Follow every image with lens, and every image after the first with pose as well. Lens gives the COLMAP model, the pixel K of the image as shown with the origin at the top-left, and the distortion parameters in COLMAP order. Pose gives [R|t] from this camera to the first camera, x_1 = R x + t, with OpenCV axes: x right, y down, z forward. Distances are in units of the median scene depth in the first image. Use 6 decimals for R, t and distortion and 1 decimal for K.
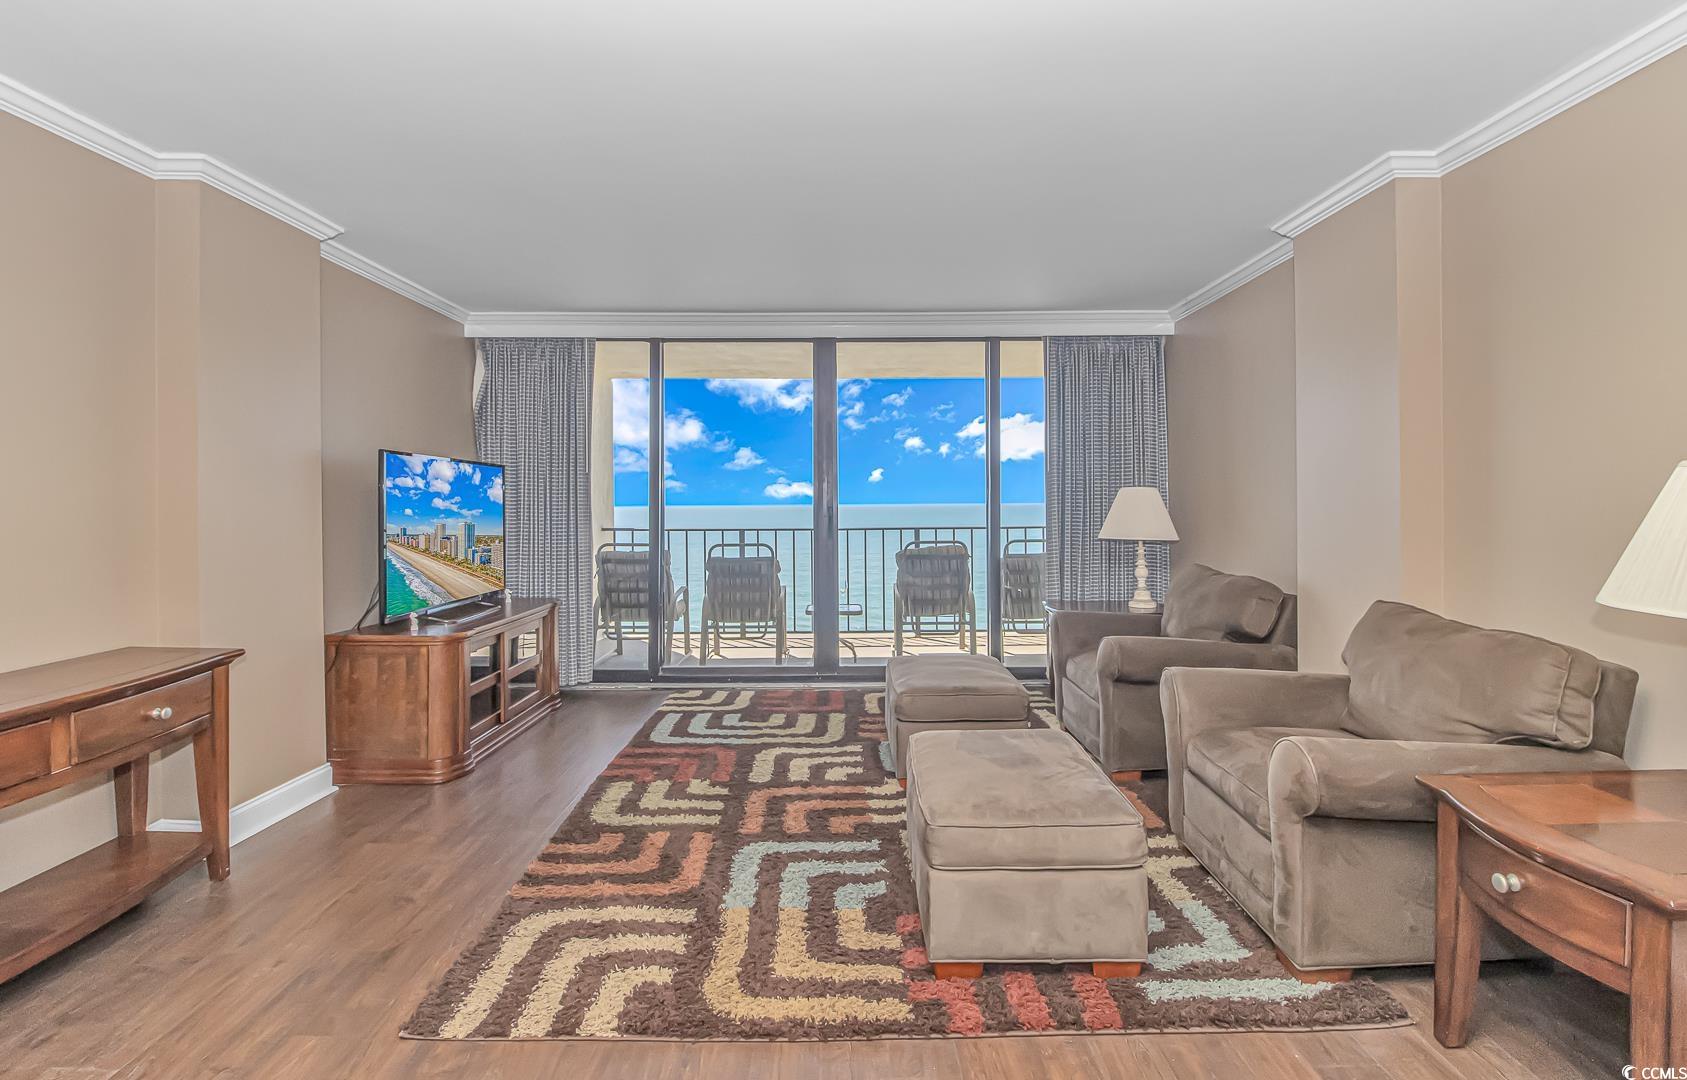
lens RADIAL K [[785.6, 0, 844.0], [0, 785.6, 496.3], [0, 0, 1]] dist [-0.007550, -0.000462]
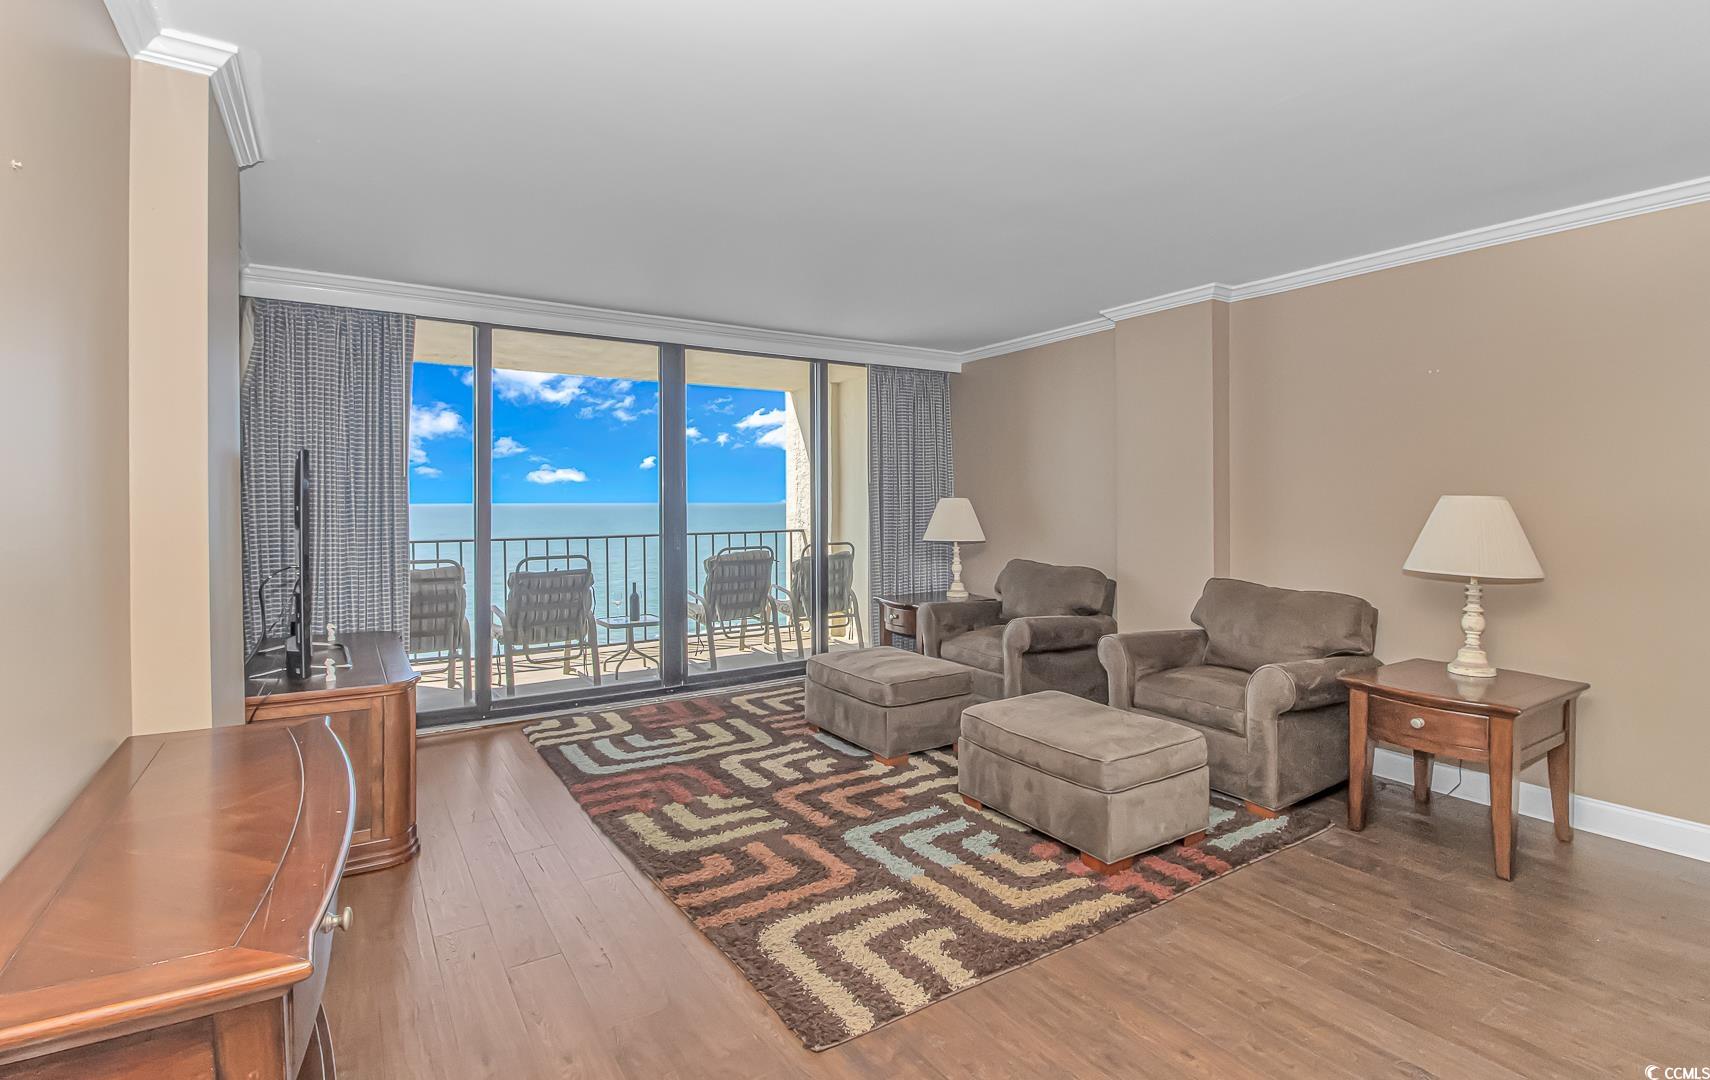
lens RADIAL K [[805.3, 0, 855.5], [0, 805.3, 493.5], [0, 0, 1]] dist [-0.001735, -0.000113]
pose [[0.842414, 0.006446, 0.538792, -0.651174], [-0.005083, 0.999979, -0.004015, -0.019149], [-0.538807, 0.000644, 0.842429, 0.050042]]
